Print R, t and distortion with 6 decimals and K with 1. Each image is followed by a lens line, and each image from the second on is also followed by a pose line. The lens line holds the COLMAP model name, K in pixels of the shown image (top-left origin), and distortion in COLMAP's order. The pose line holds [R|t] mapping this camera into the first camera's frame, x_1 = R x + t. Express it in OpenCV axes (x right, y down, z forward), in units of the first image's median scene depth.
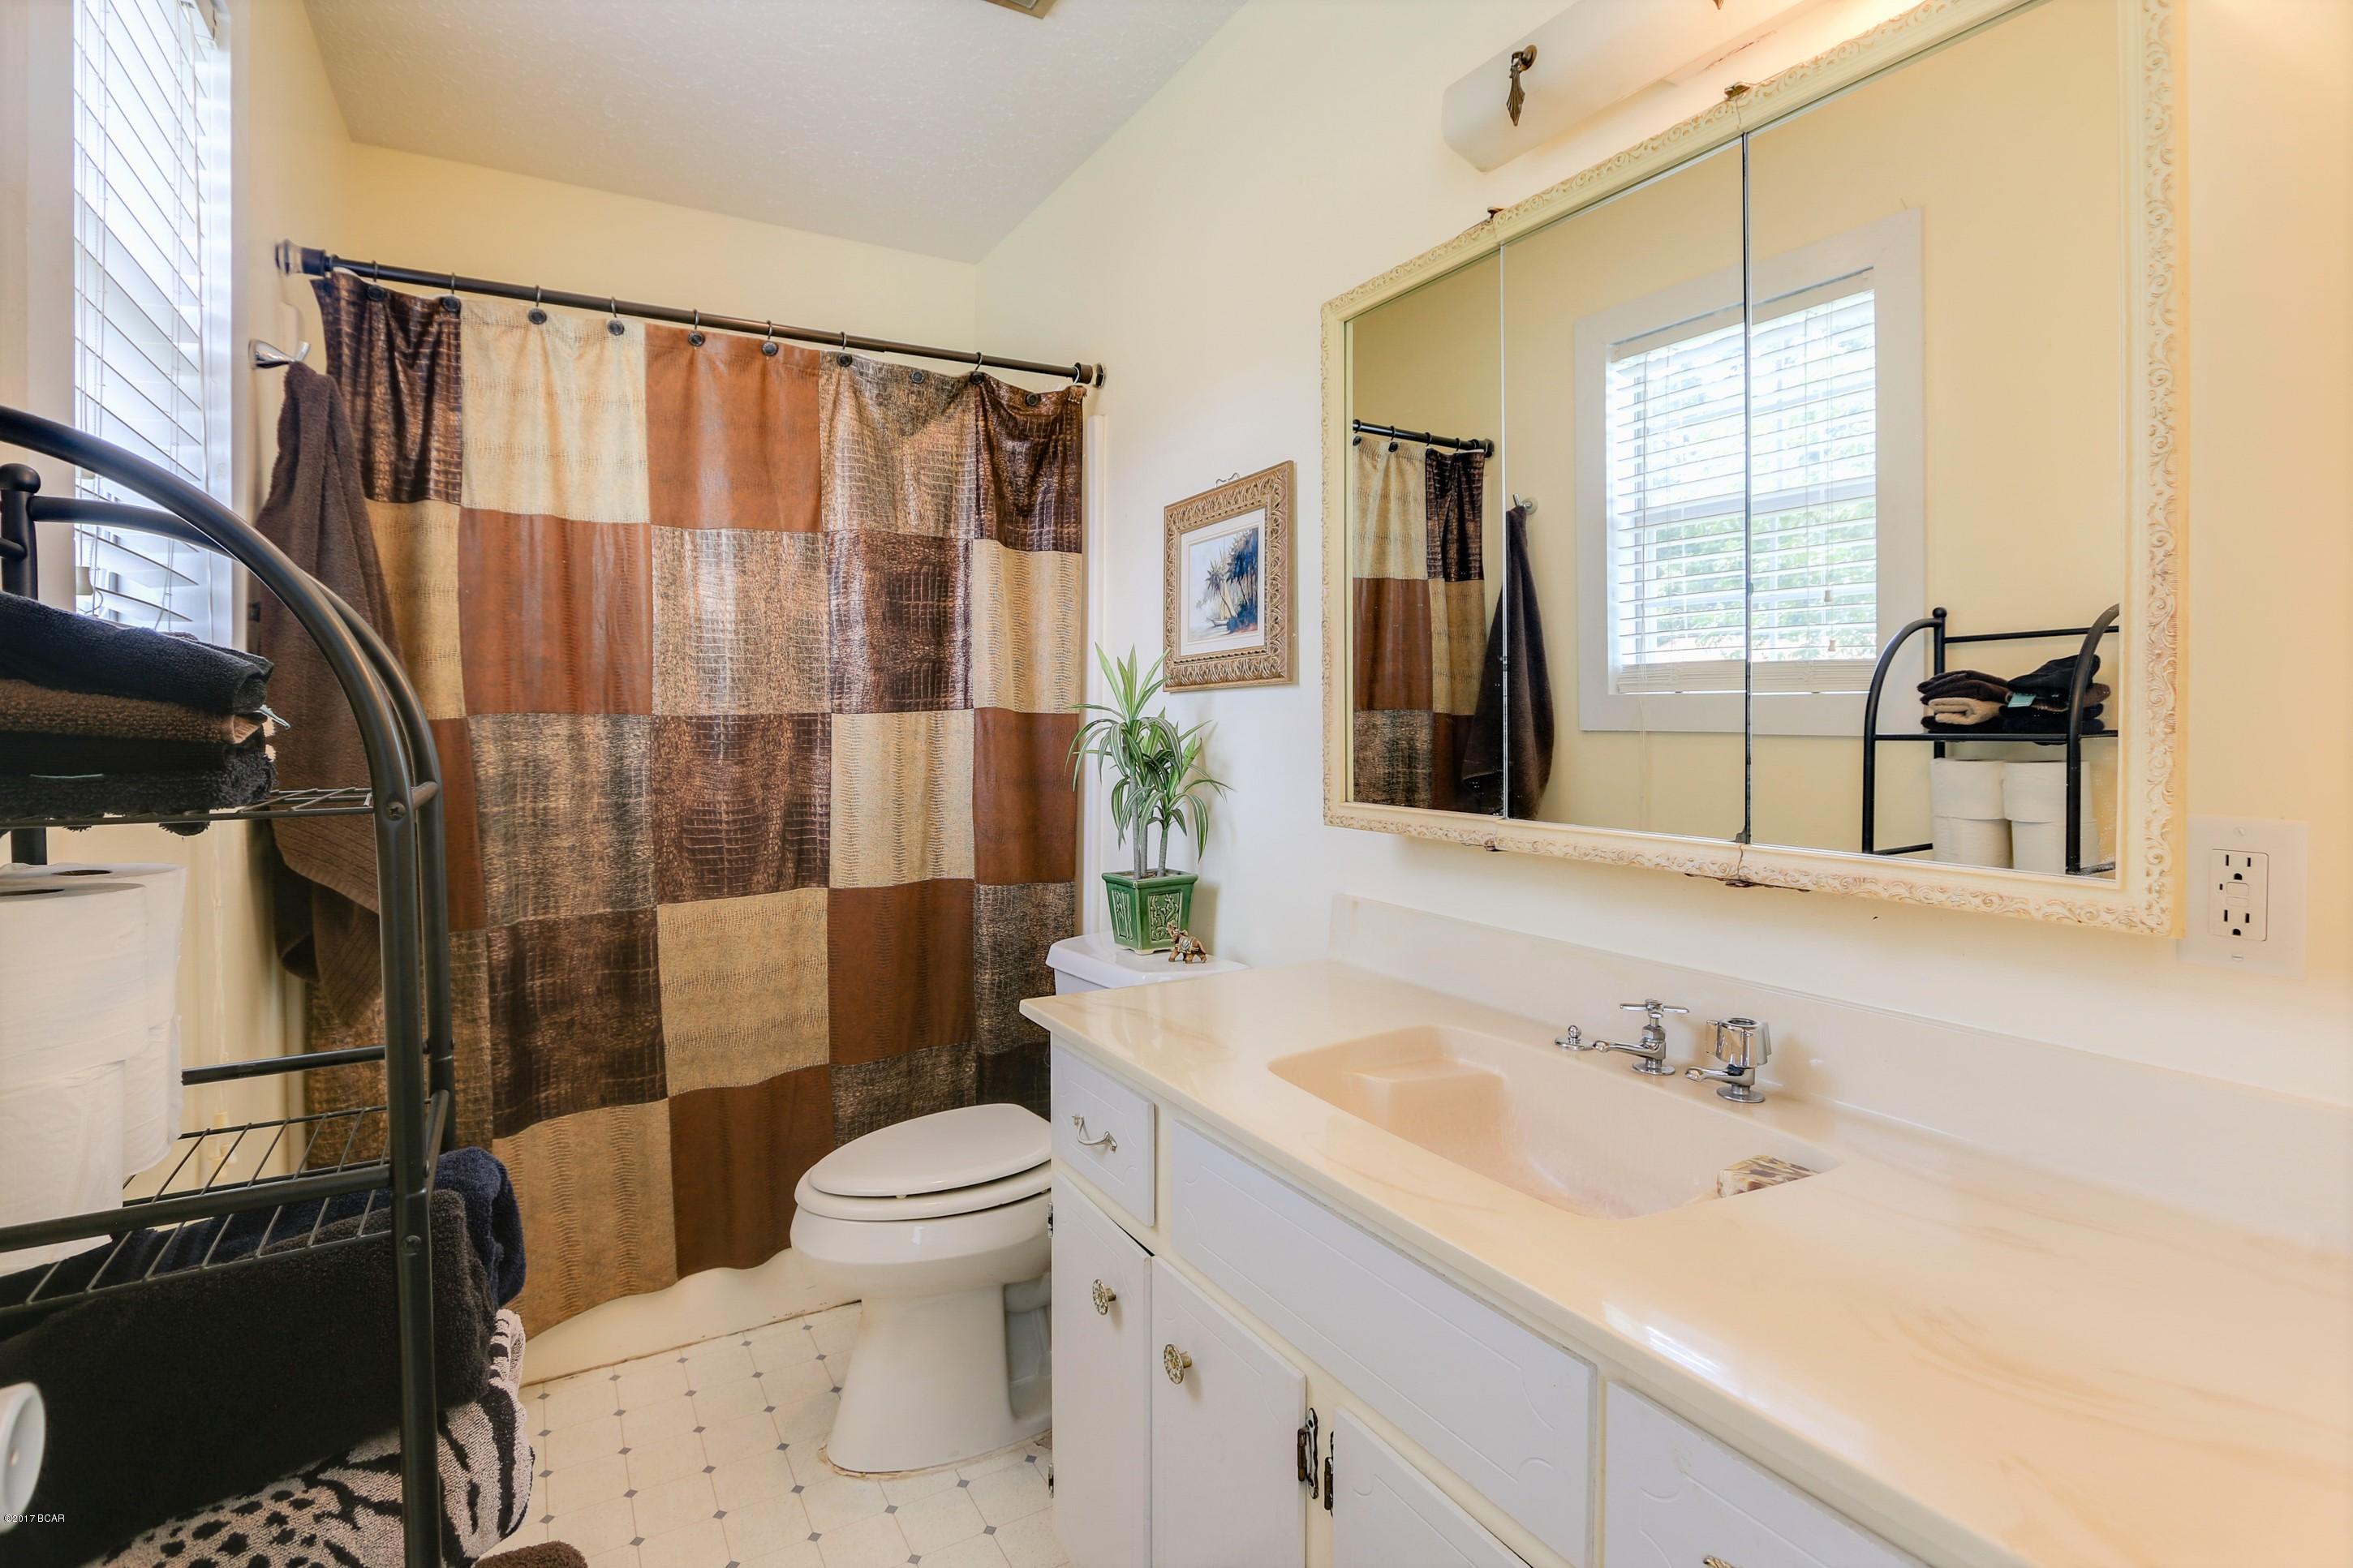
lens RADIAL K [[1120.1, 0, 1193.2], [0, 1120.1, 742.7], [0, 0, 1]] dist [-0.019877, 0.001157]
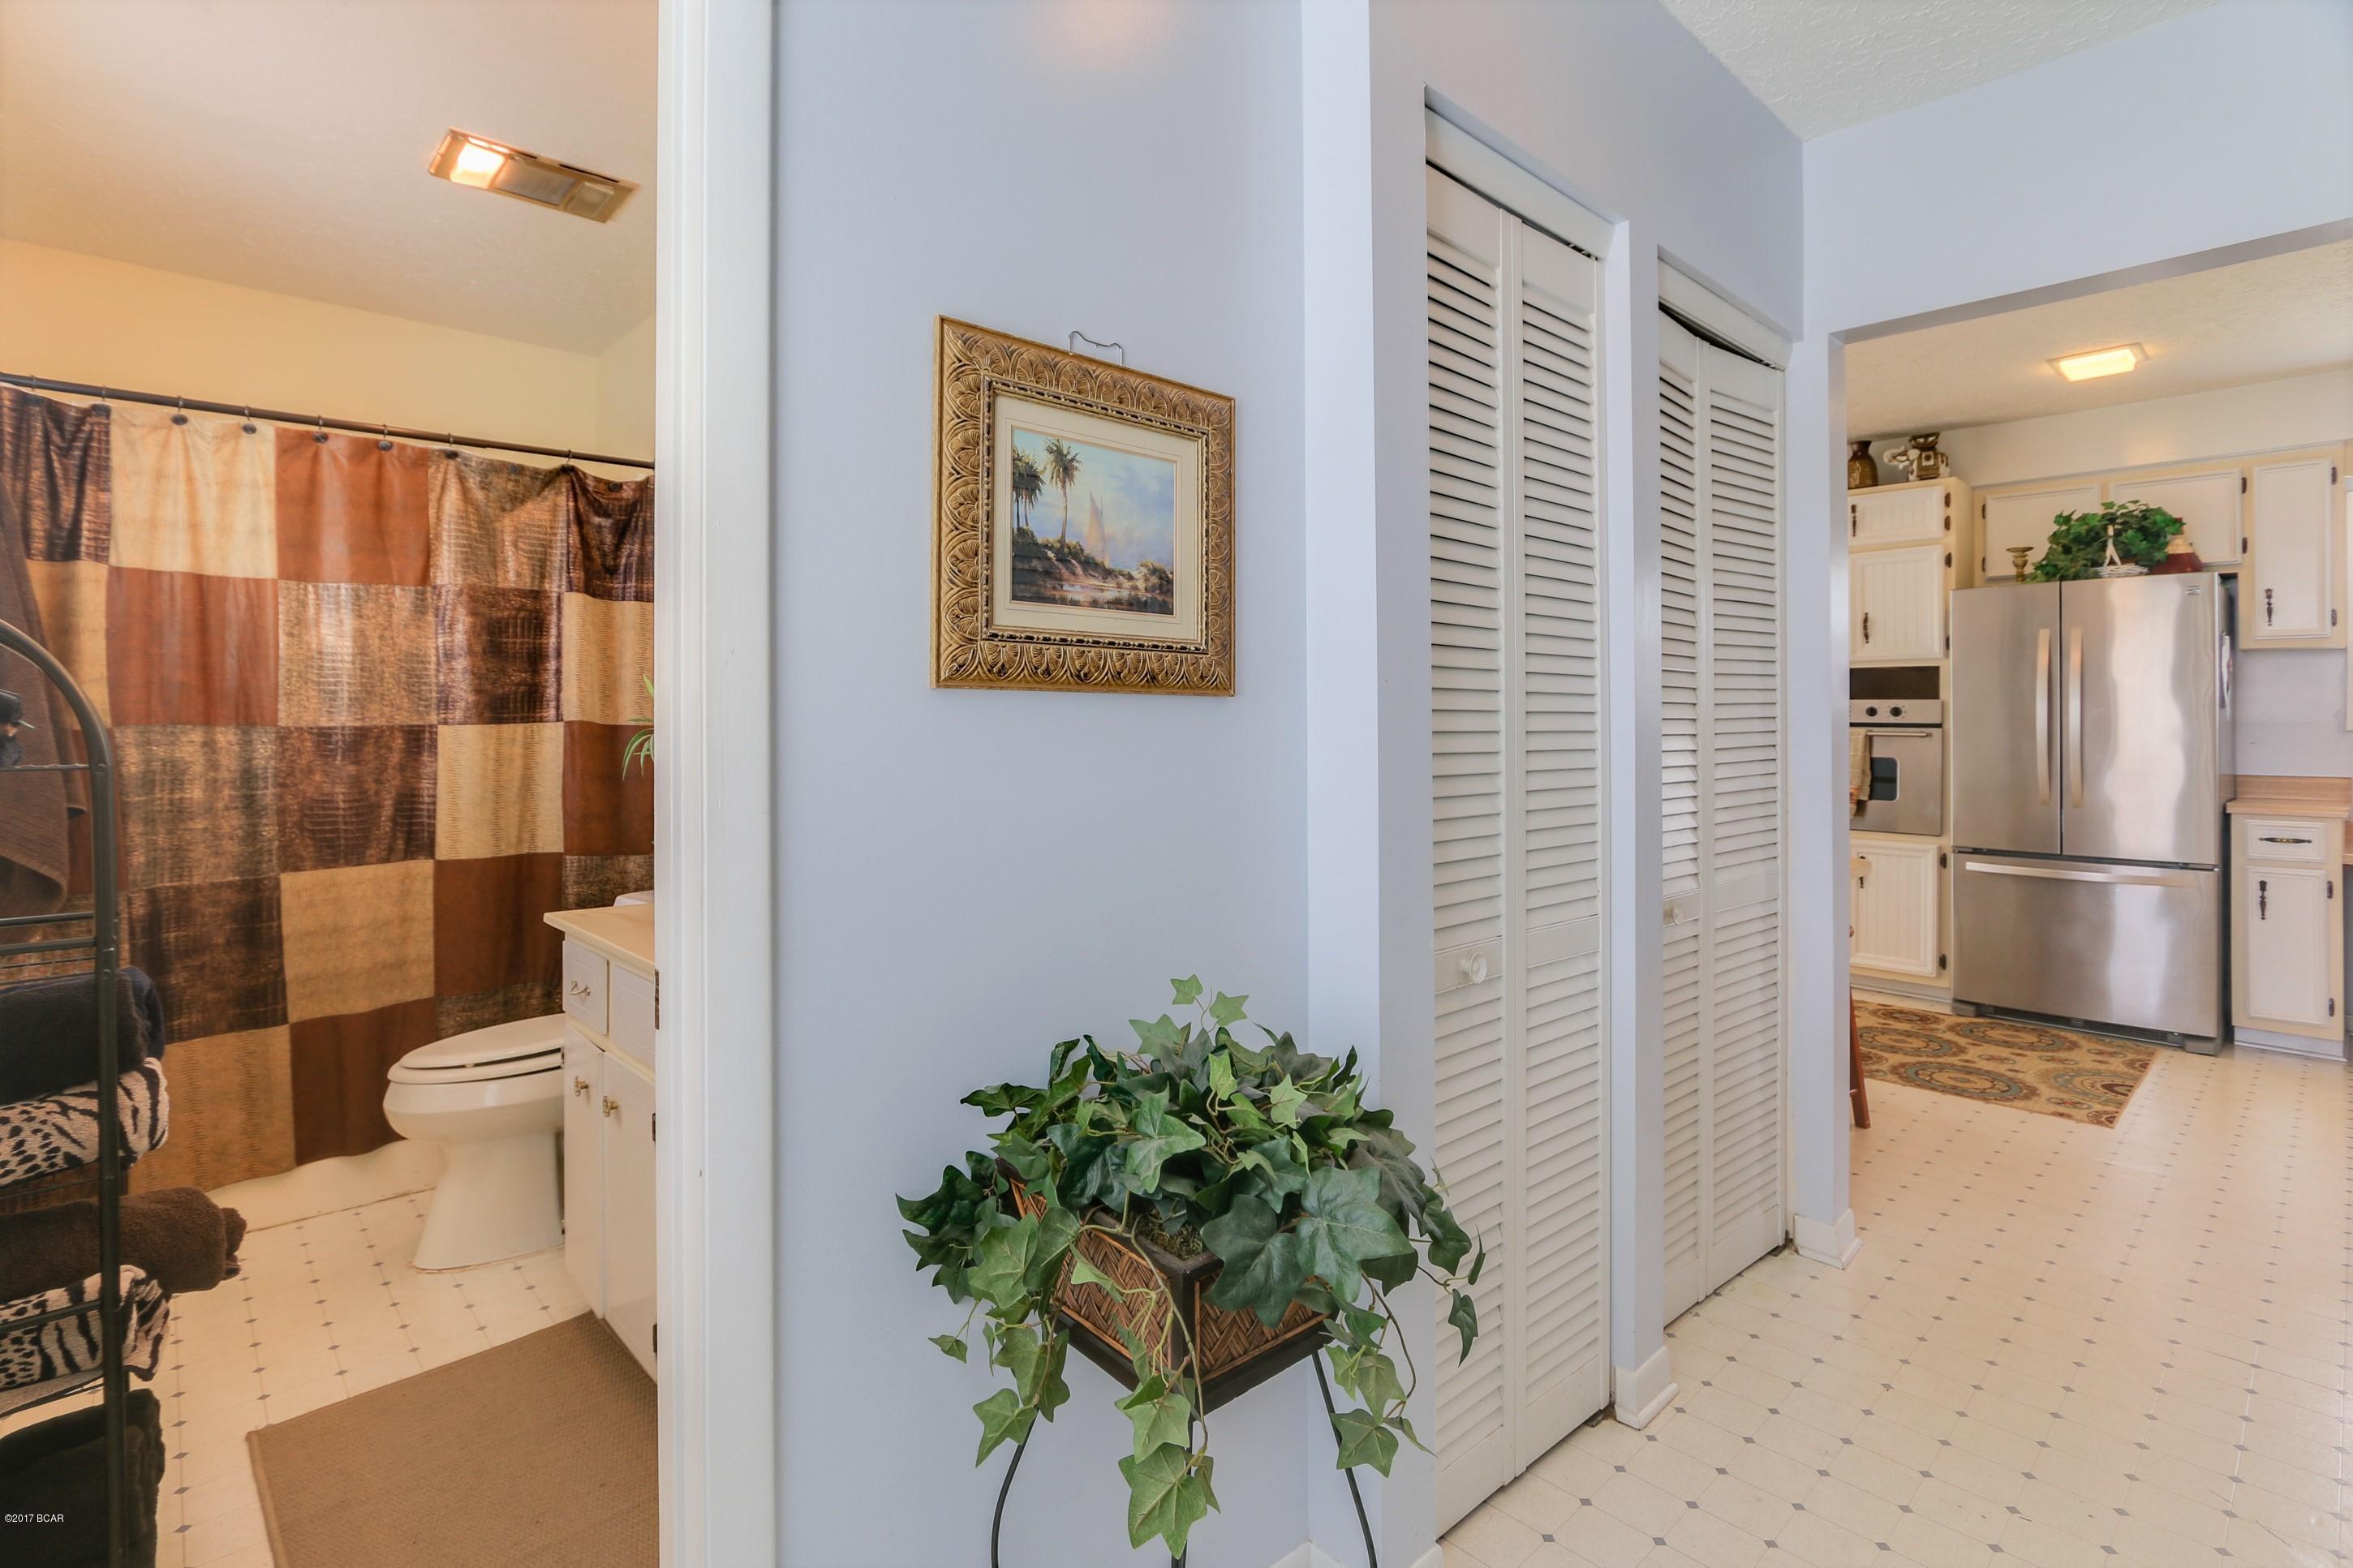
lens RADIAL K [[1120.1, 0, 1209.7], [0, 1120.1, 730.3], [0, 0, 1]] dist [-0.019877, 0.001157]
pose [[0.974955, -0.002155, 0.222391, 0.283854], [0.007522, 0.999701, -0.023285, 0.017985], [-0.222274, 0.024375, 0.974679, -0.490256]]
